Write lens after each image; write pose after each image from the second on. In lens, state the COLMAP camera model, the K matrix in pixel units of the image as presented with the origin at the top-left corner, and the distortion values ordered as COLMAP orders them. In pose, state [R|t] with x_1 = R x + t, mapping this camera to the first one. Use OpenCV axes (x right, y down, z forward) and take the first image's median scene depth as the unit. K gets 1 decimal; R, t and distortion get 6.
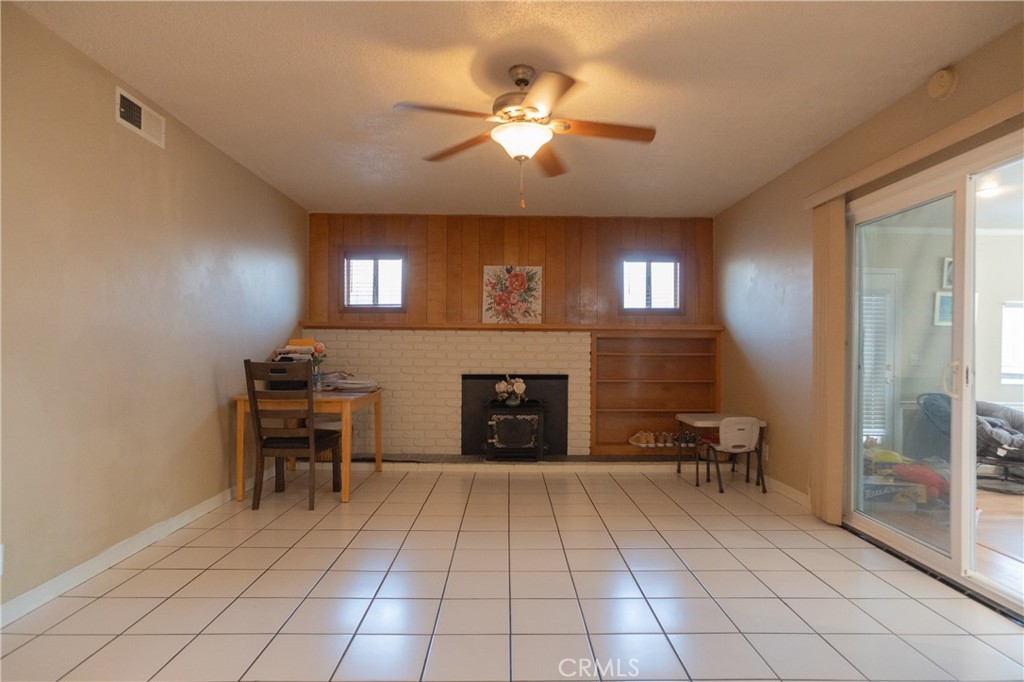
lens RADIAL K [[544.7, 0, 515.8], [0, 544.7, 345.4], [0, 0, 1]] dist [-0.053956, 0.042448]
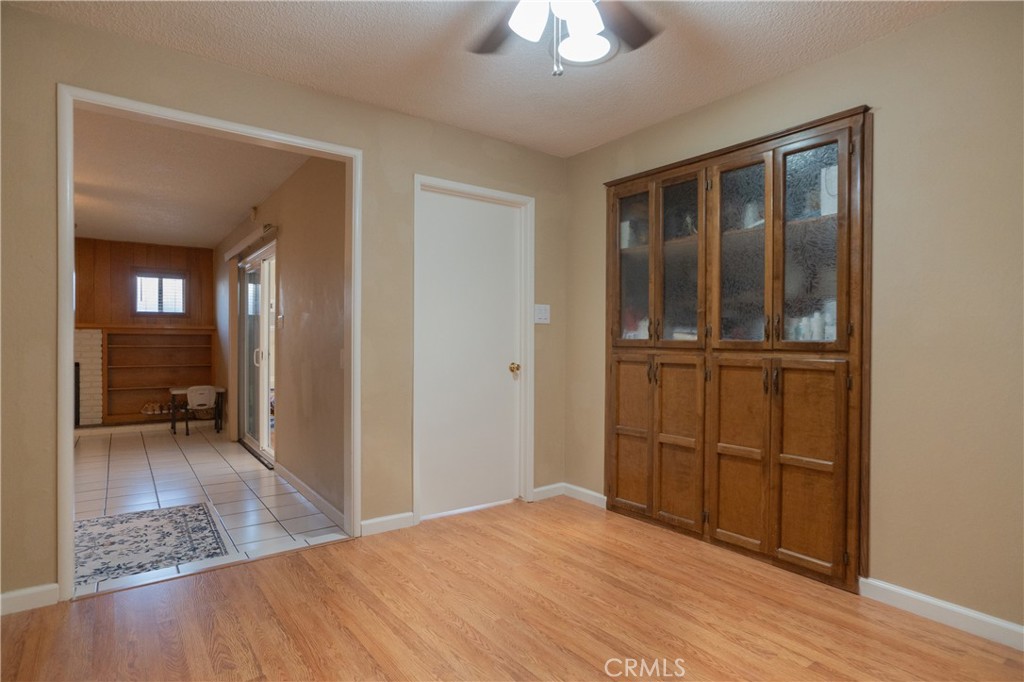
lens RADIAL K [[544.7, 0, 515.8], [0, 544.7, 345.4], [0, 0, 1]] dist [-0.053956, 0.042448]
pose [[0.813304, -0.004462, 0.581821, 0.197632], [-0.004235, 0.999899, 0.013588, -0.008102], [-0.581823, -0.013515, 0.813203, -0.625429]]
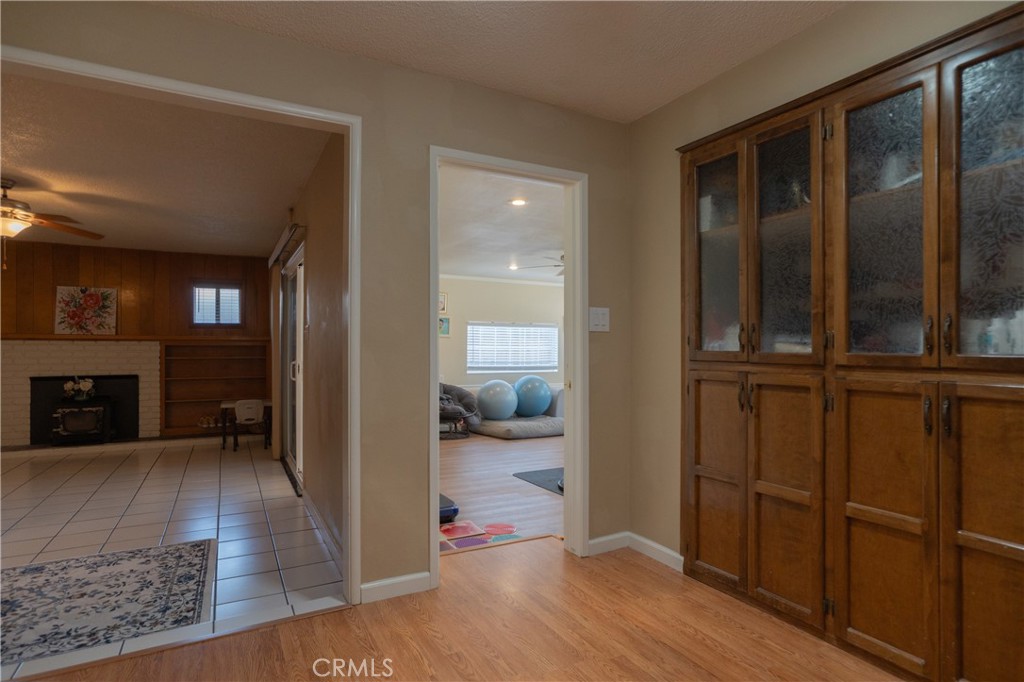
lens RADIAL K [[544.7, 0, 515.8], [0, 544.7, 345.4], [0, 0, 1]] dist [-0.053956, 0.042448]
pose [[0.889017, -0.002583, 0.457867, 0.306671], [0.002745, 0.999996, 0.000313, -0.013189], [-0.457866, 0.000978, 0.889021, -0.526613]]
